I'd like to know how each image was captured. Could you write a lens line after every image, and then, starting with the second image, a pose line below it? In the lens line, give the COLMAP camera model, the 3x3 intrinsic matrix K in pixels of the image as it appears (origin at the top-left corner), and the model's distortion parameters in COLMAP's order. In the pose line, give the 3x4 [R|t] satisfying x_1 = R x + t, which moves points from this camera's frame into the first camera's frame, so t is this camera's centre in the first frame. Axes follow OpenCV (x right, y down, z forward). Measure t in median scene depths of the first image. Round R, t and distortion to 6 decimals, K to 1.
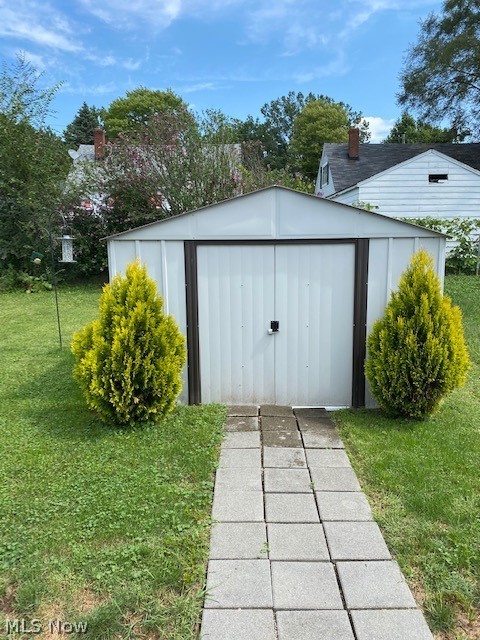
lens RADIAL K [[492.6, 0, 242.9], [0, 492.6, 319.6], [0, 0, 1]] dist [0.030160, -0.029805]
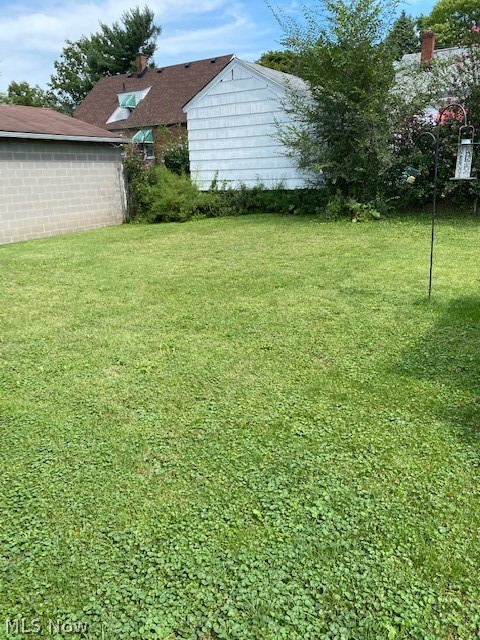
lens RADIAL K [[492.6, 0, 239.1], [0, 492.6, 321.1], [0, 0, 1]] dist [0.030160, -0.029805]
pose [[0.840965, 0.137279, -0.523385, -0.112125], [-0.062993, 0.985542, 0.157283, -0.003993], [0.537410, -0.099299, 0.837455, 0.110757]]
